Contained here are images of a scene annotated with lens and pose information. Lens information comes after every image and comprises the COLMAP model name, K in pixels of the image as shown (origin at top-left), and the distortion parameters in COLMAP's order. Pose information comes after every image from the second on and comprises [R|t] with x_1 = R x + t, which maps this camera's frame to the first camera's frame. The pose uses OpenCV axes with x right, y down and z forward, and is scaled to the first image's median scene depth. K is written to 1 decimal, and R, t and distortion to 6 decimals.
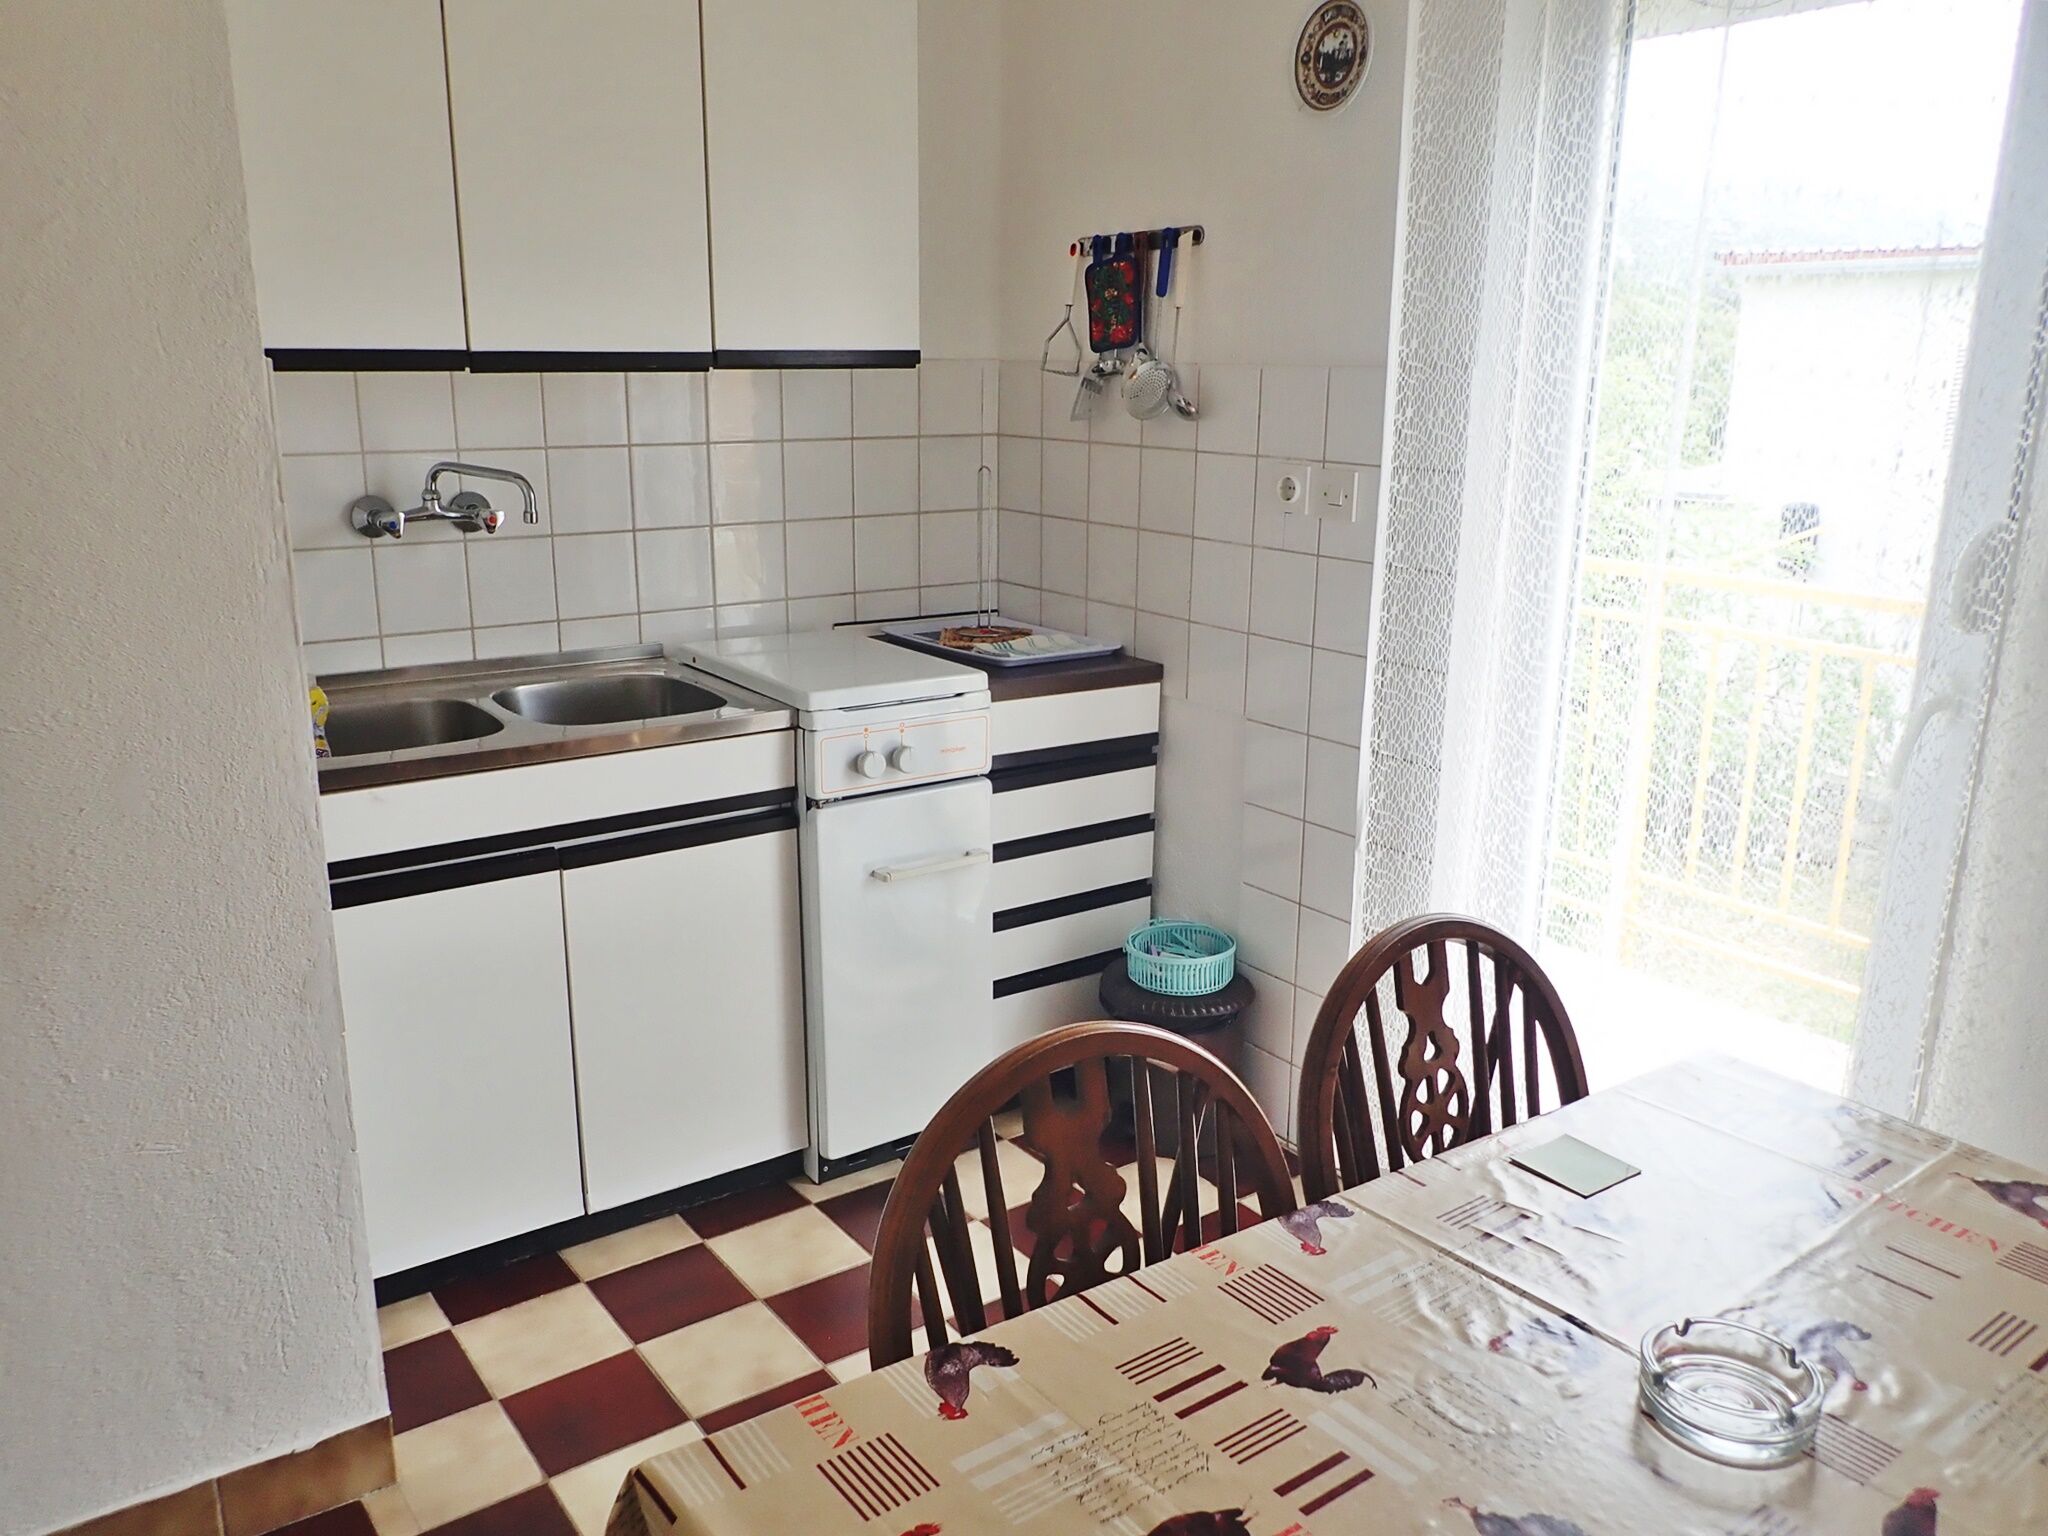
lens RADIAL K [[1546.0, 0, 1007.1], [0, 1546.0, 787.9], [0, 0, 1]] dist [0.000789, 0.005314]
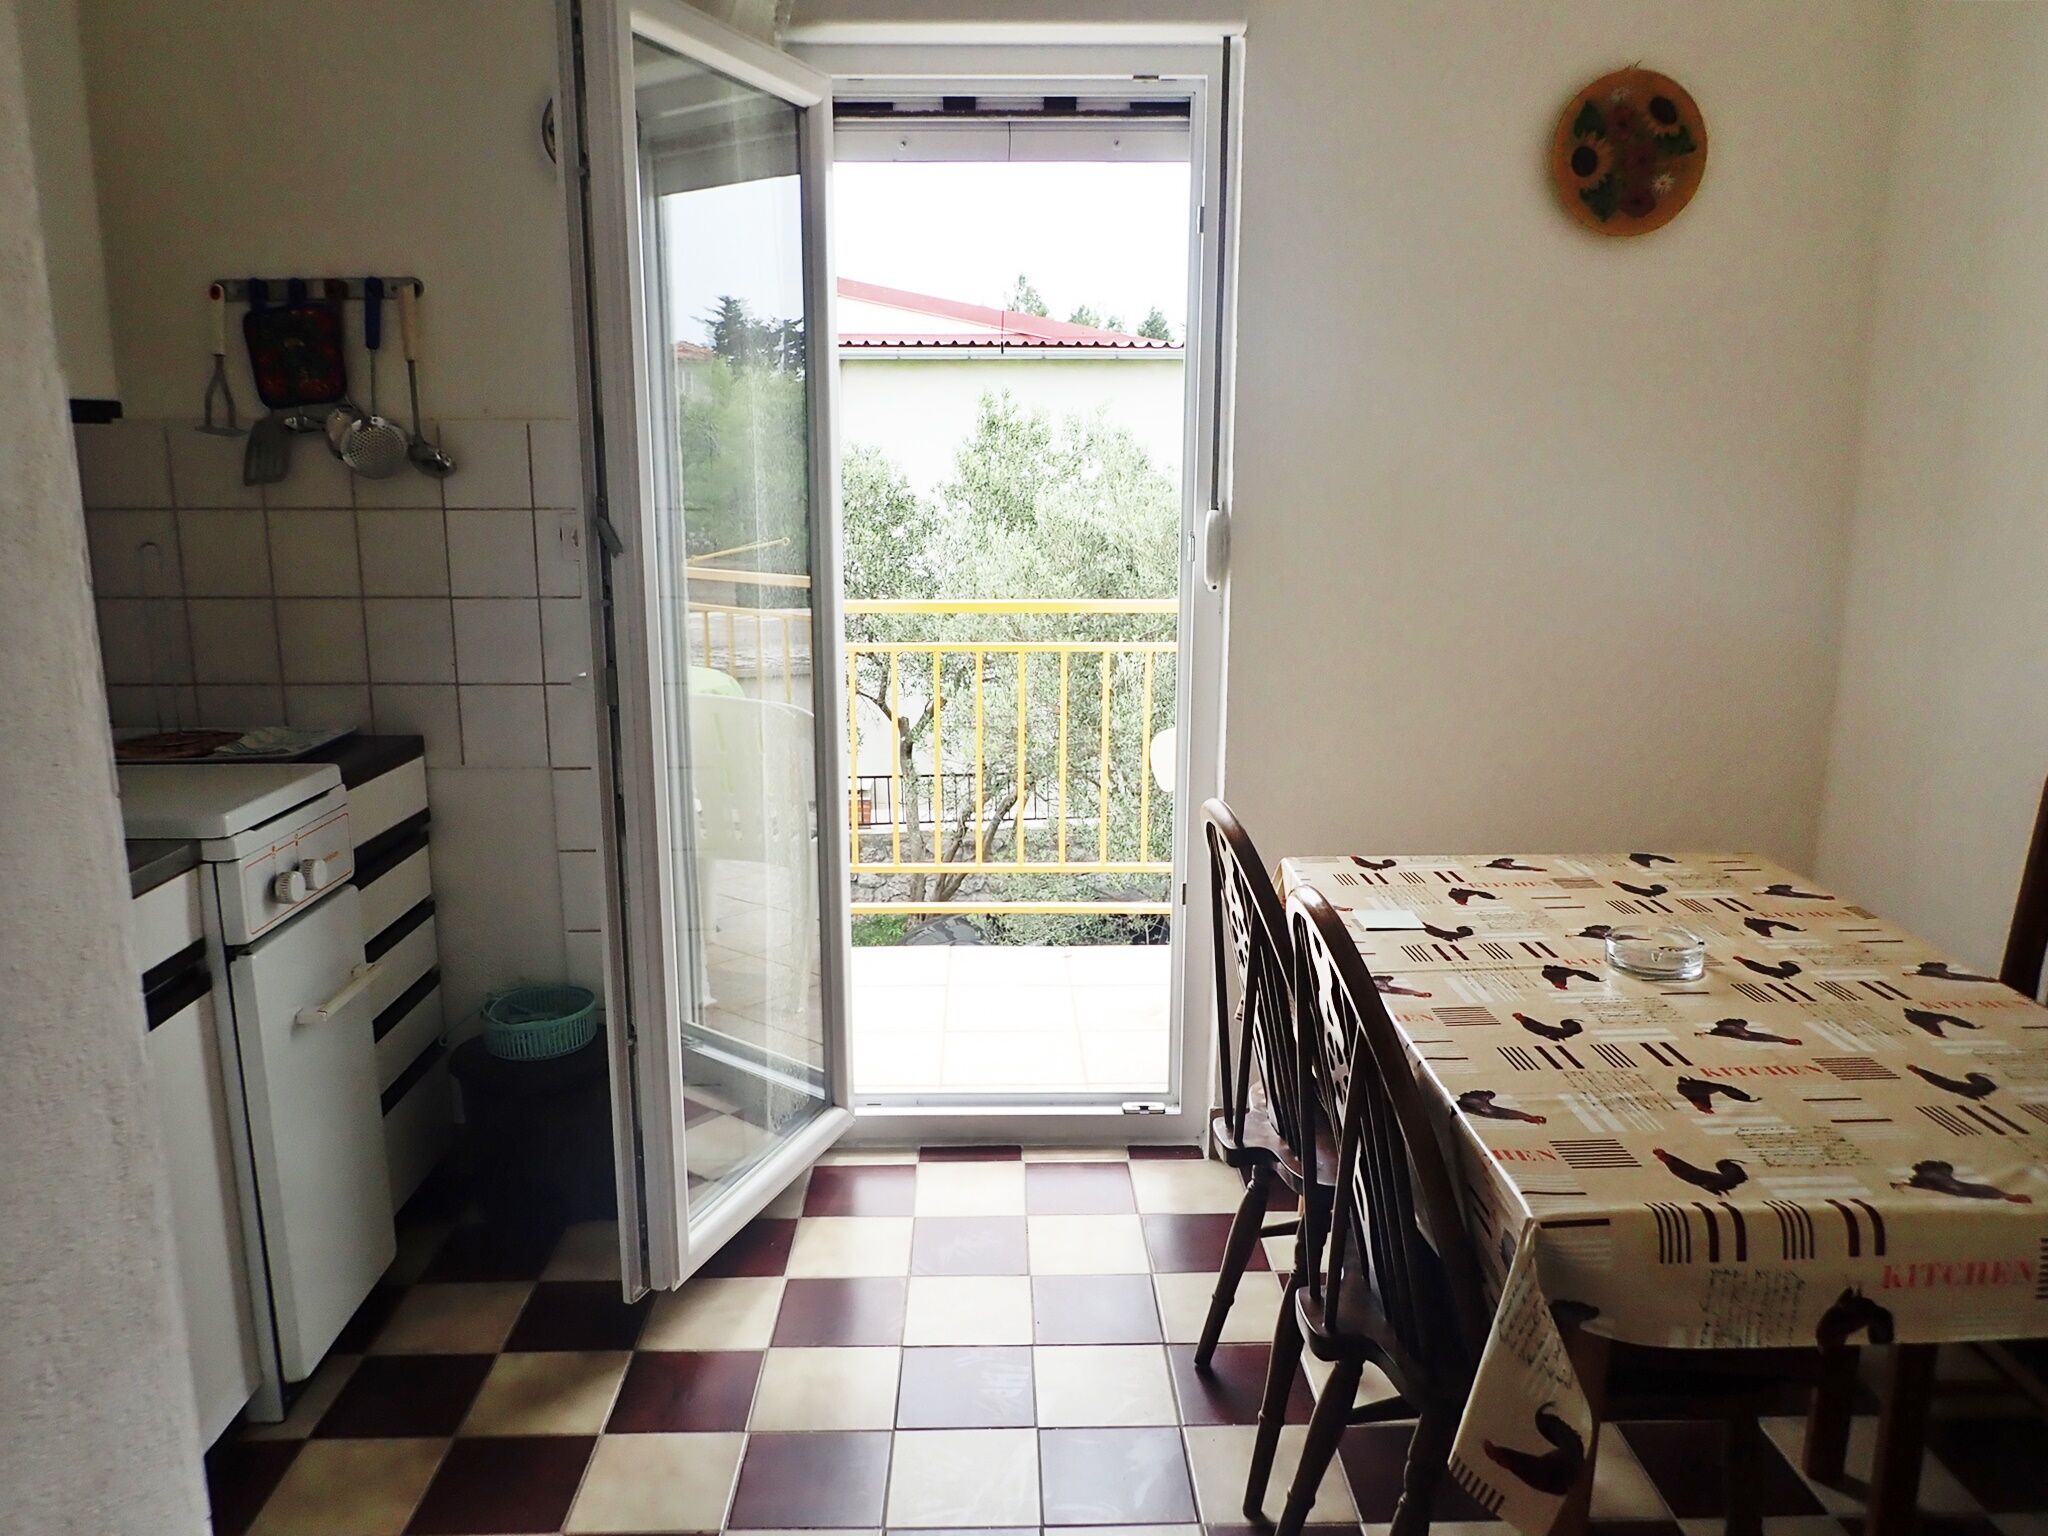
lens RADIAL K [[1546.0, 0, 1005.8], [0, 1546.0, 754.2], [0, 0, 1]] dist [0.000789, 0.005314]
pose [[0.565699, -0.167616, 0.807397, -0.475166], [0.228630, 0.972619, 0.041728, -0.028482], [-0.792284, 0.160990, 0.588531, 0.176277]]
